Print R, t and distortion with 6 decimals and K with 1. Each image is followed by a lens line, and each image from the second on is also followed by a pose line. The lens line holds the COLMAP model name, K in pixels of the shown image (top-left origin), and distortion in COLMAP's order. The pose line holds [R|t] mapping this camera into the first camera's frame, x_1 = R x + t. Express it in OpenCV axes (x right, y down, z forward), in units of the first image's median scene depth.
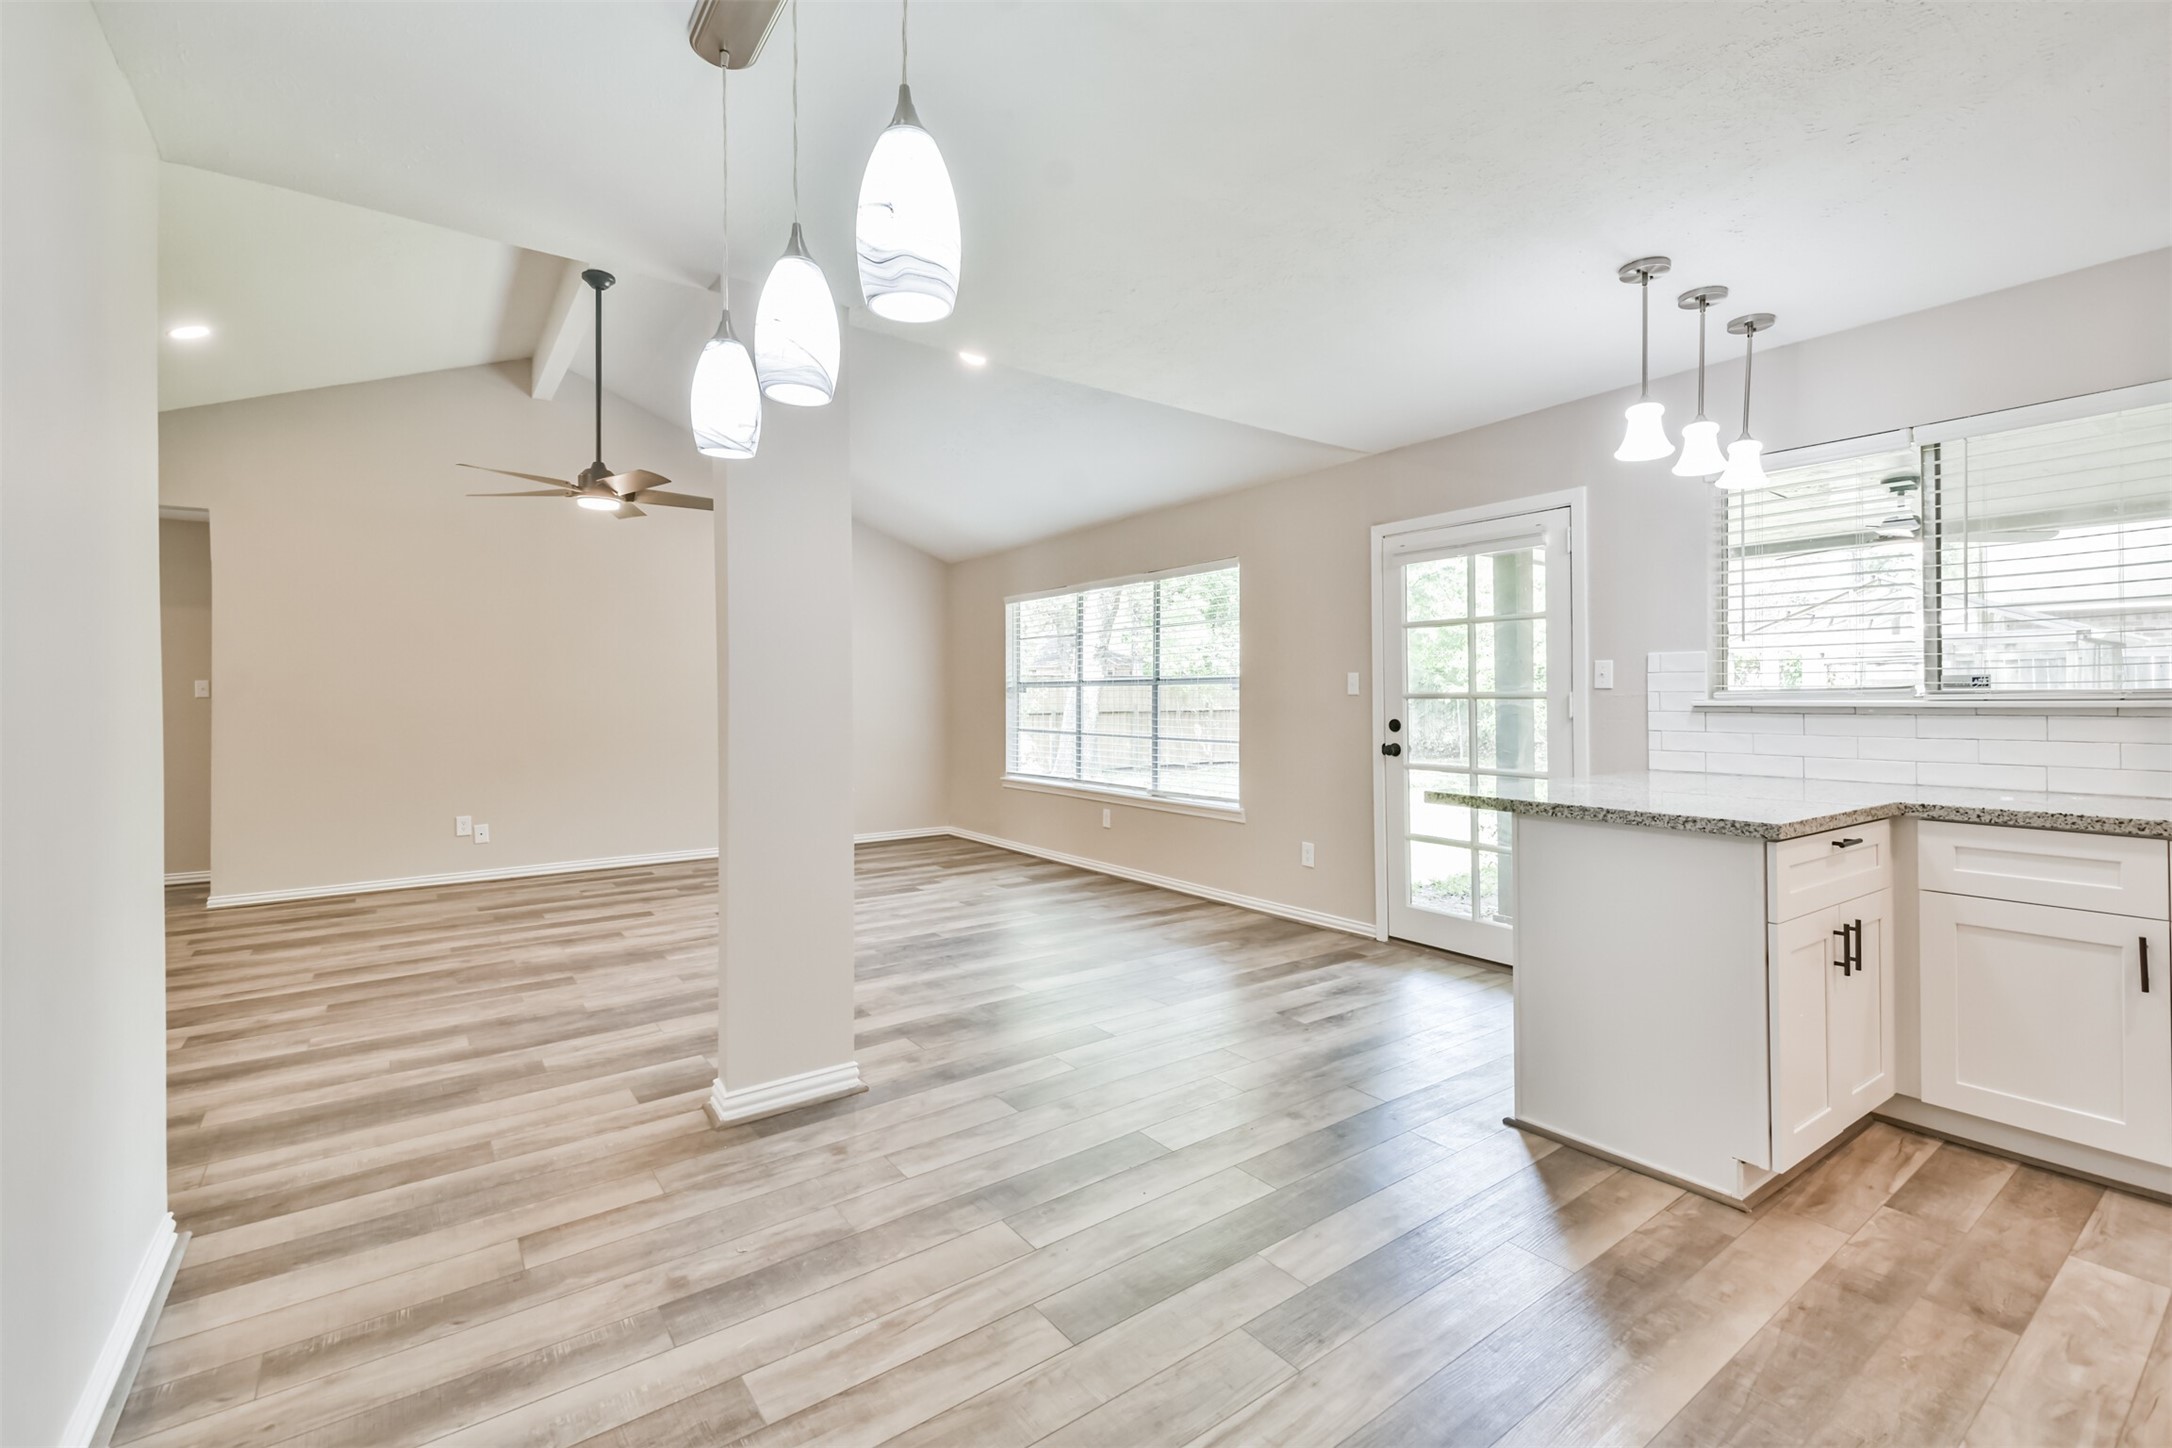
lens RADIAL K [[949.4, 0, 1089.8], [0, 949.4, 696.2], [0, 0, 1]] dist [0.018305, -0.009066]
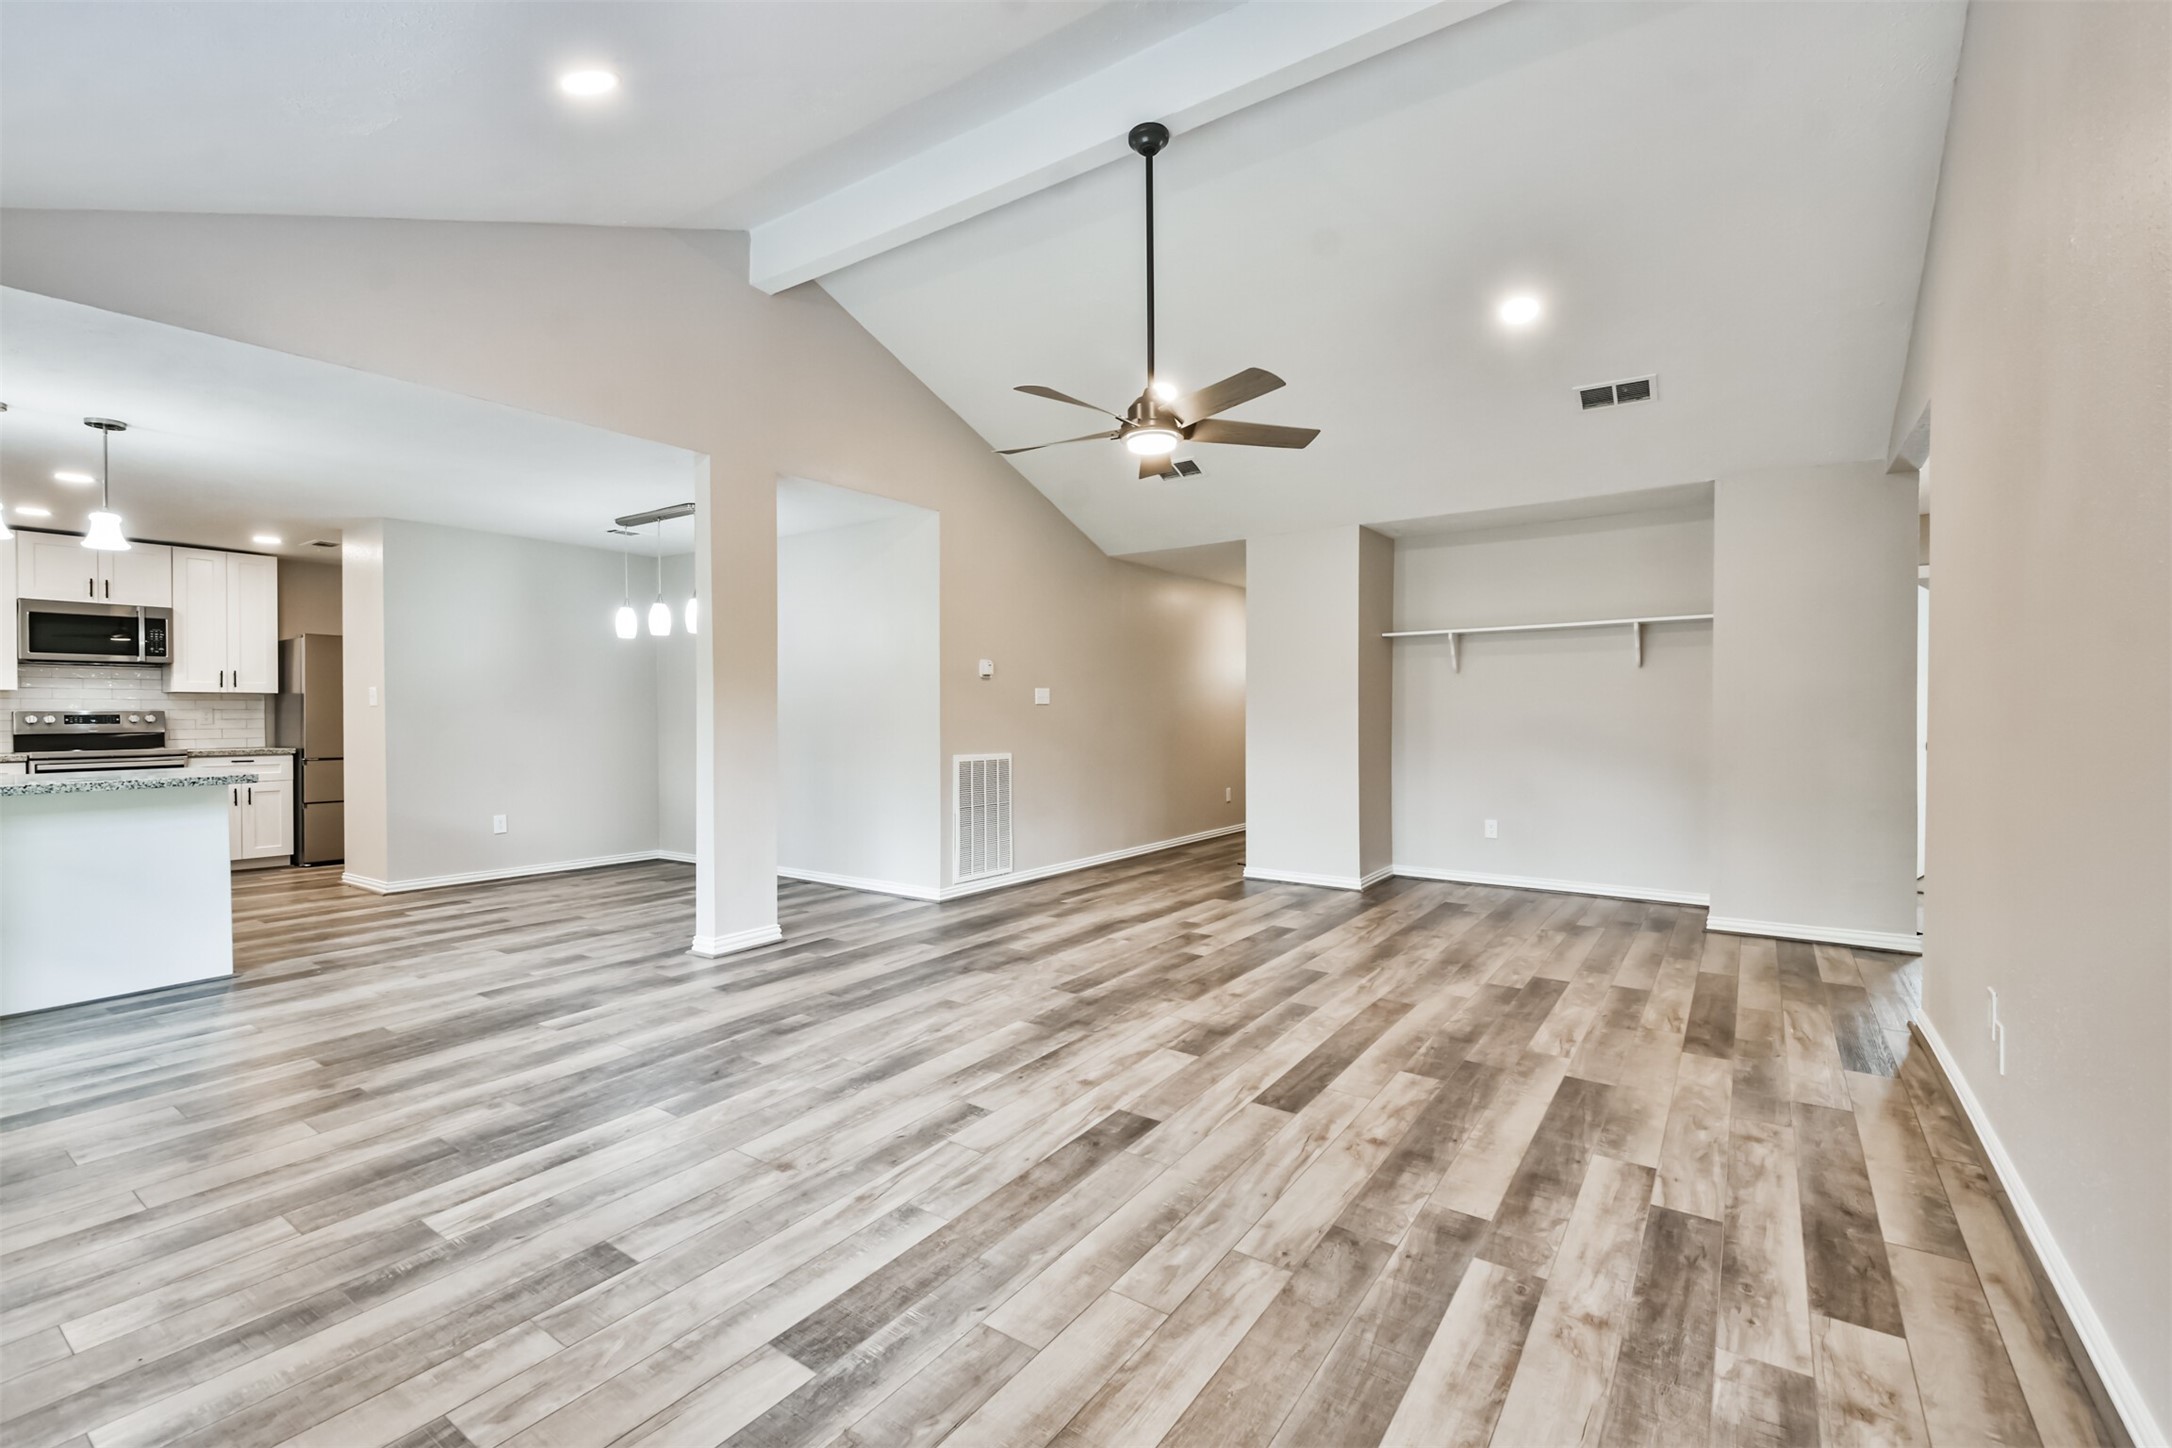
lens RADIAL K [[939.2, 0, 1090.0], [0, 939.2, 725.7], [0, 0, 1]] dist [0.042309, -0.026838]
pose [[-0.946026, 0.014214, -0.323779, -0.411742], [0.008189, 0.999767, 0.019962, 0.010203], [0.323988, 0.016233, -0.945922, 3.073841]]
